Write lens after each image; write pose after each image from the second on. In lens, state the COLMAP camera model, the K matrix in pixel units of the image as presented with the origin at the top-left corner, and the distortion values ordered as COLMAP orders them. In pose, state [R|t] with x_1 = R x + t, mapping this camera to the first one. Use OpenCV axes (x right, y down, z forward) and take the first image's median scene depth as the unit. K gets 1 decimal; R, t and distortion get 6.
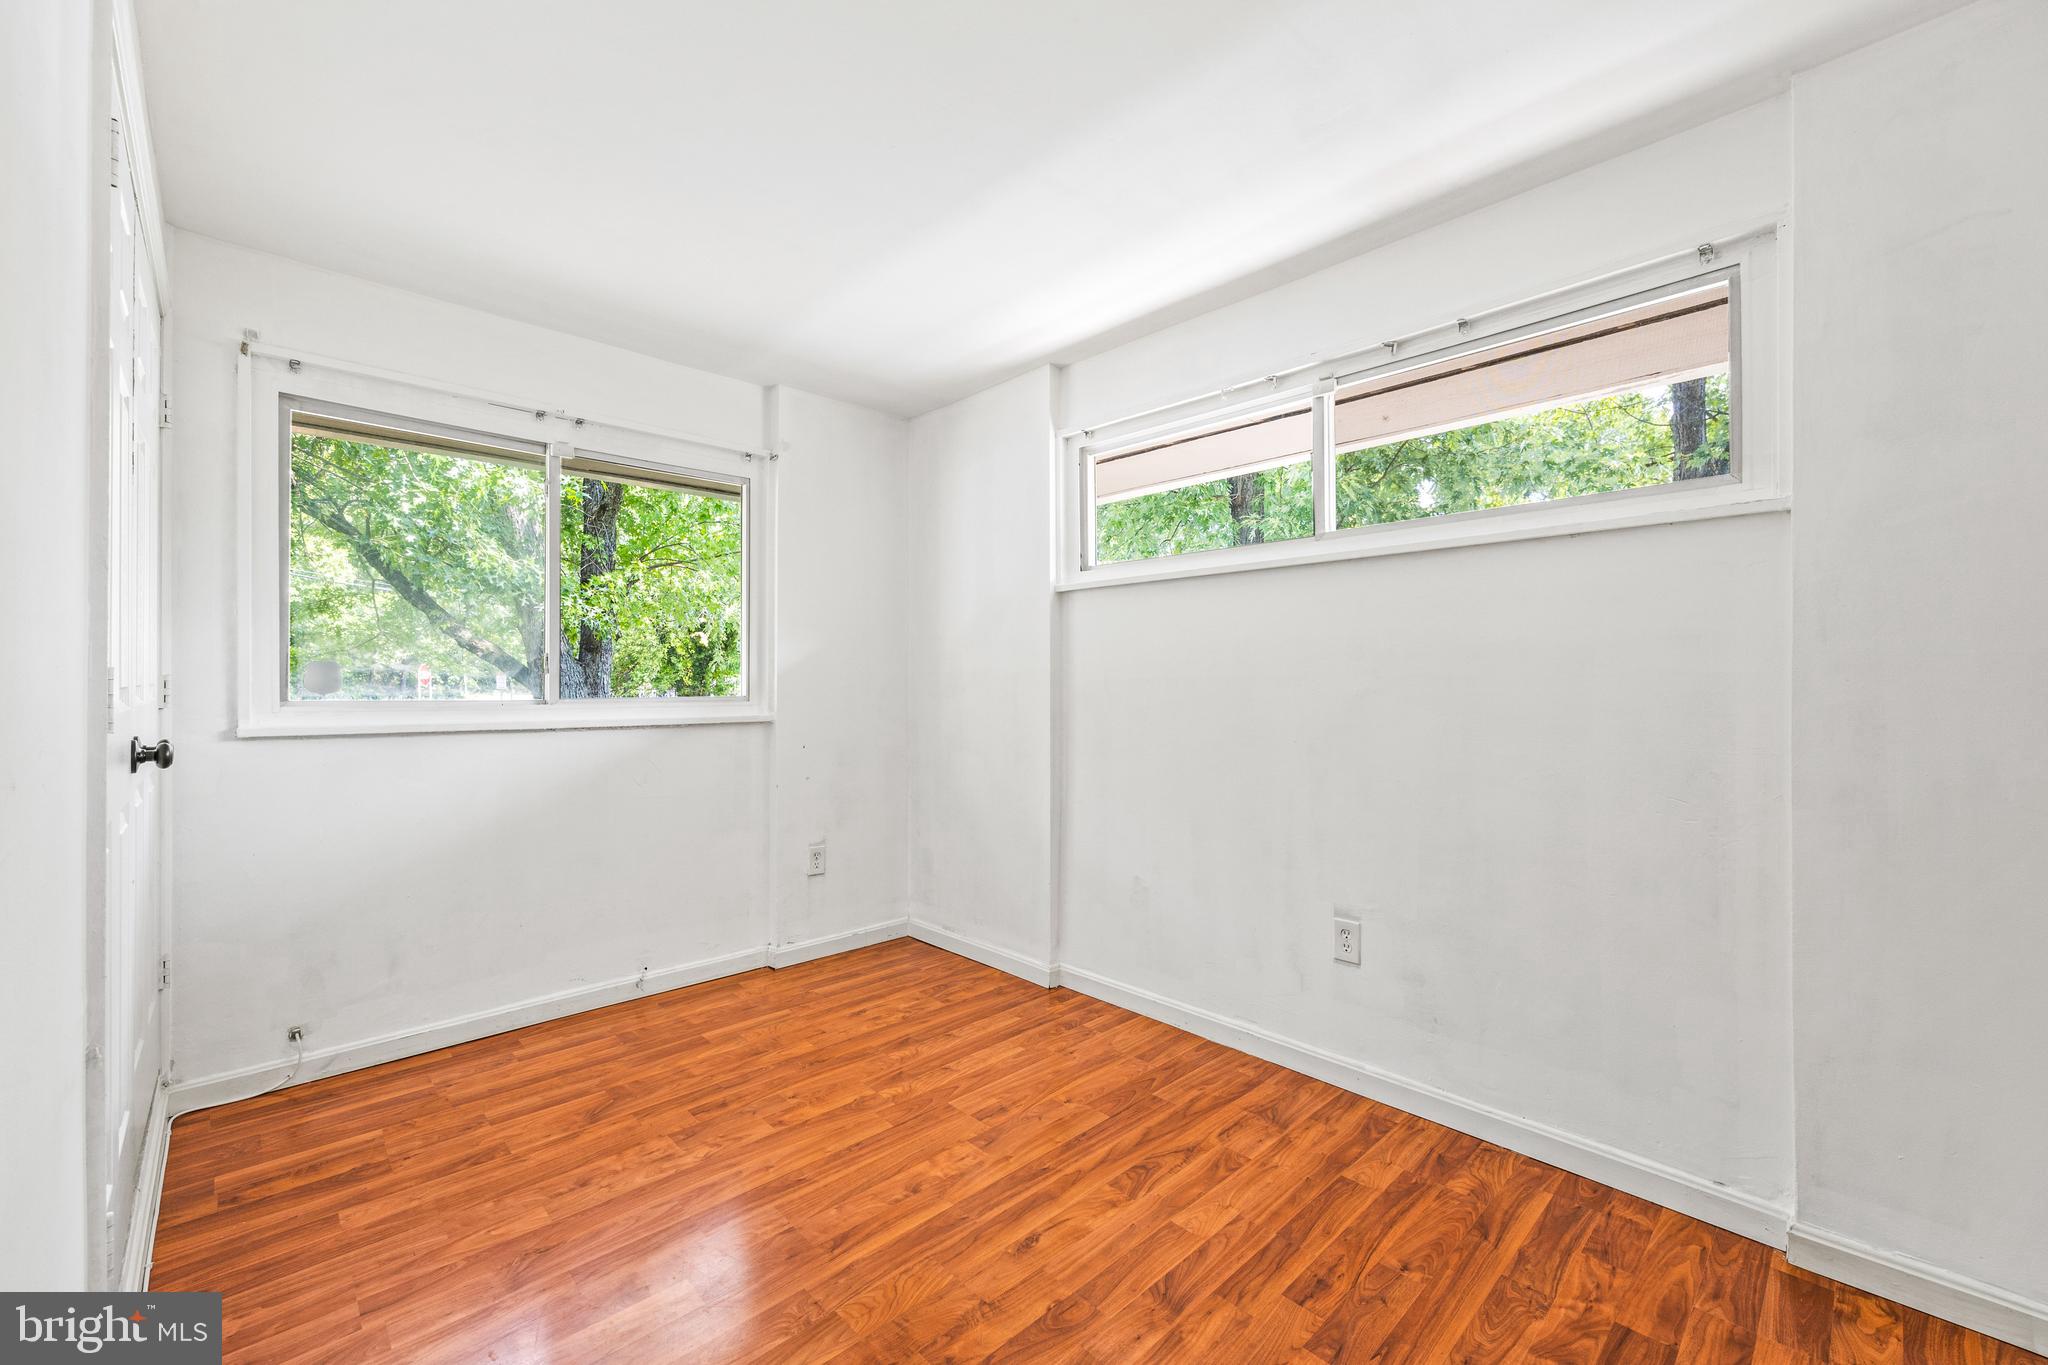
lens RADIAL K [[823.8, 0, 1028.5], [0, 823.8, 686.9], [0, 0, 1]] dist [-0.002777, -0.000600]
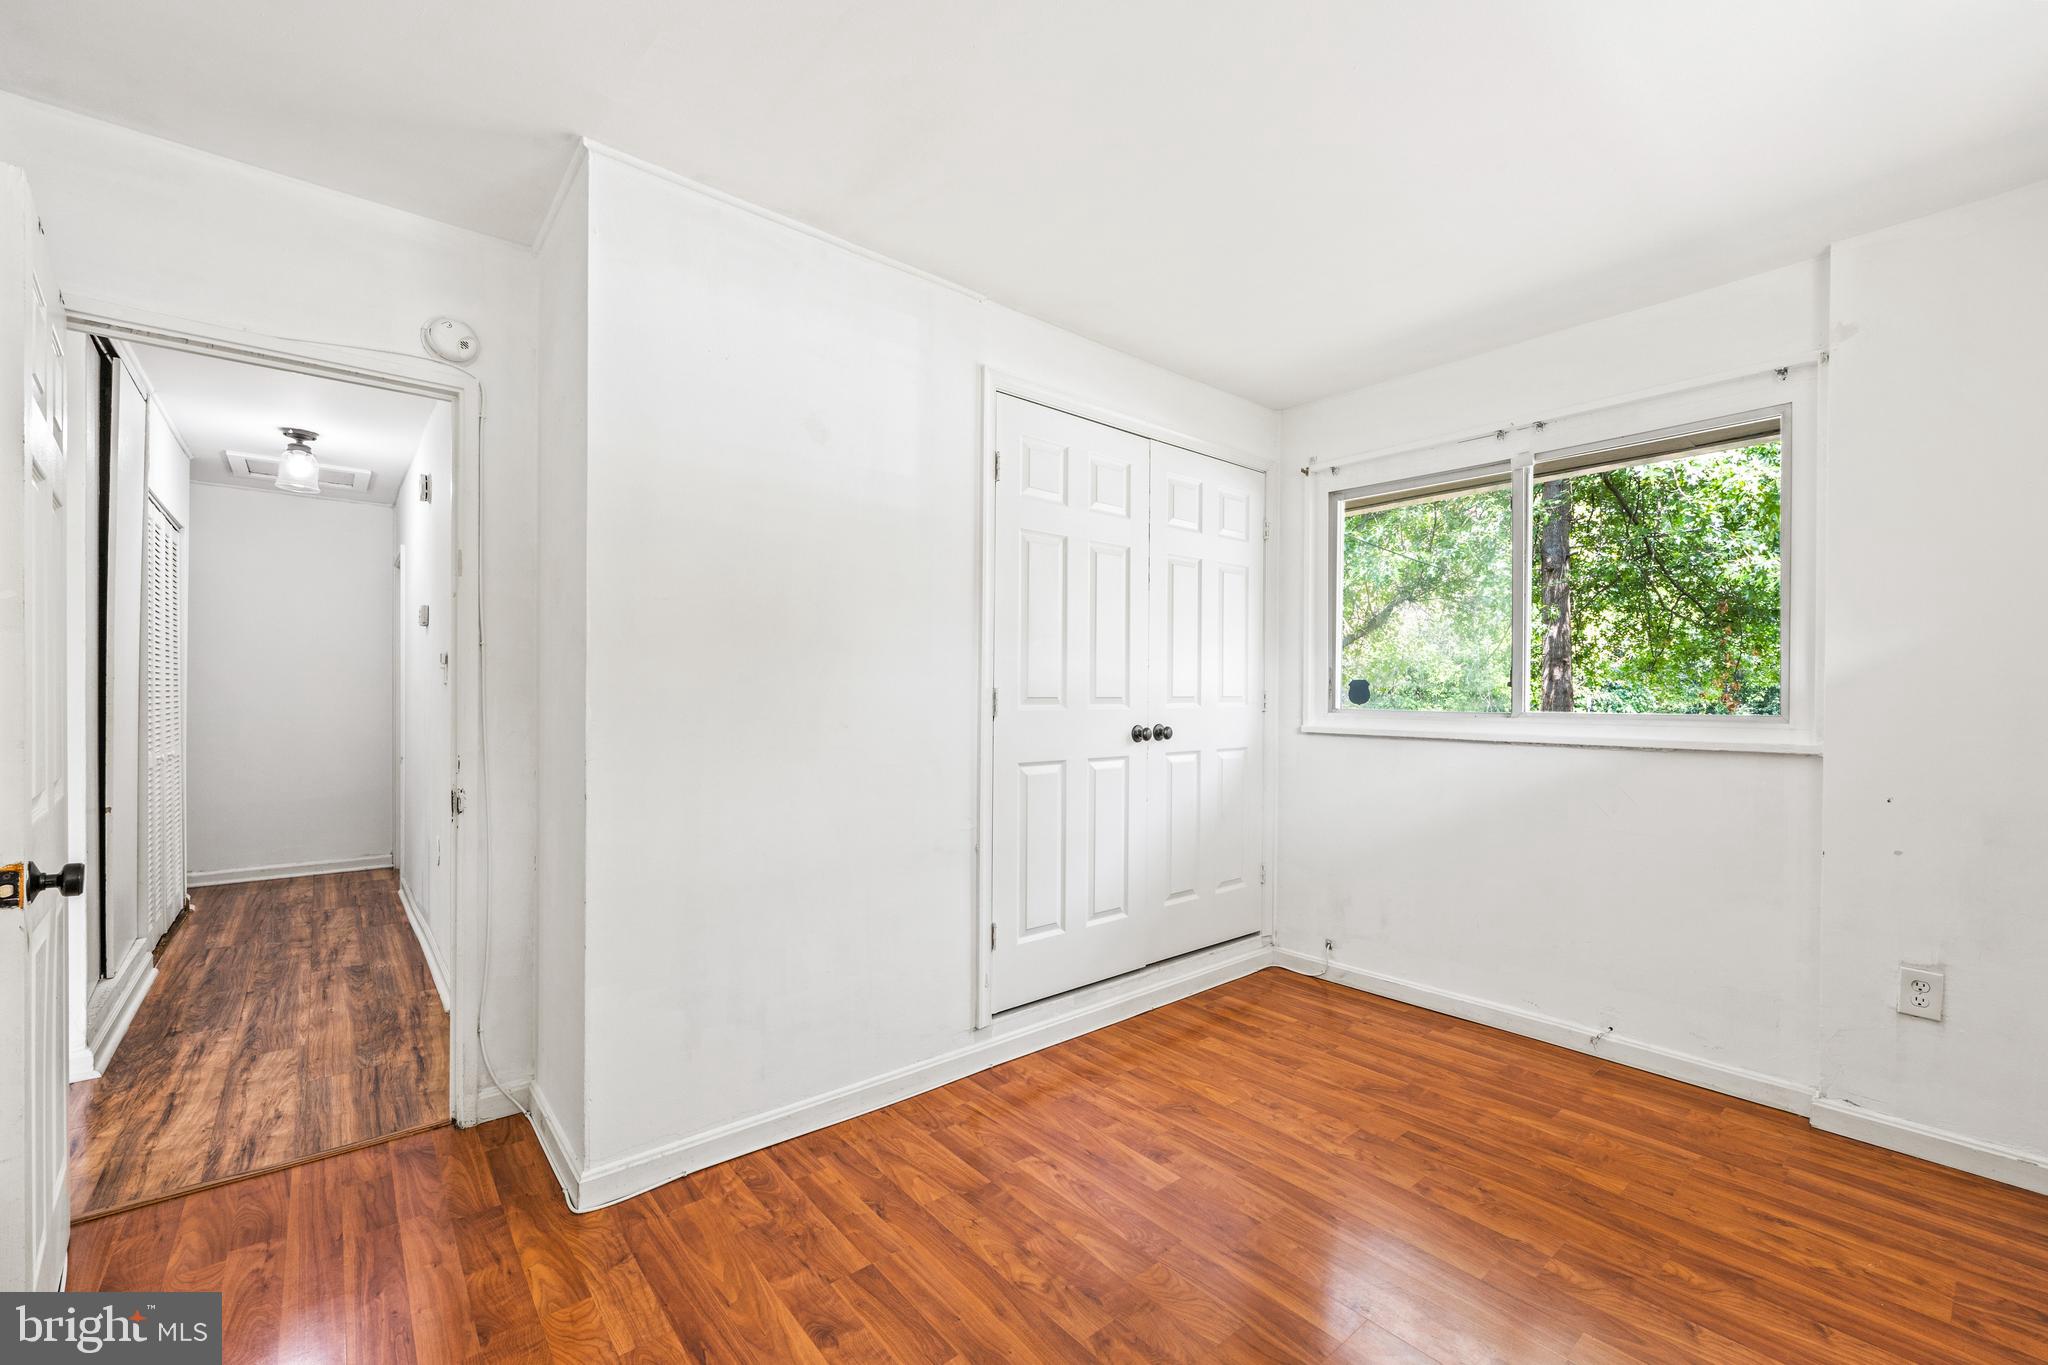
lens RADIAL K [[823.8, 0, 1011.6], [0, 823.8, 697.2], [0, 0, 1]] dist [-0.002777, -0.000600]
pose [[-0.071460, 0.001589, -0.997442, 0.515544], [-0.008360, 0.999963, 0.002192, -0.000861], [0.997408, 0.008495, -0.071444, 0.512326]]
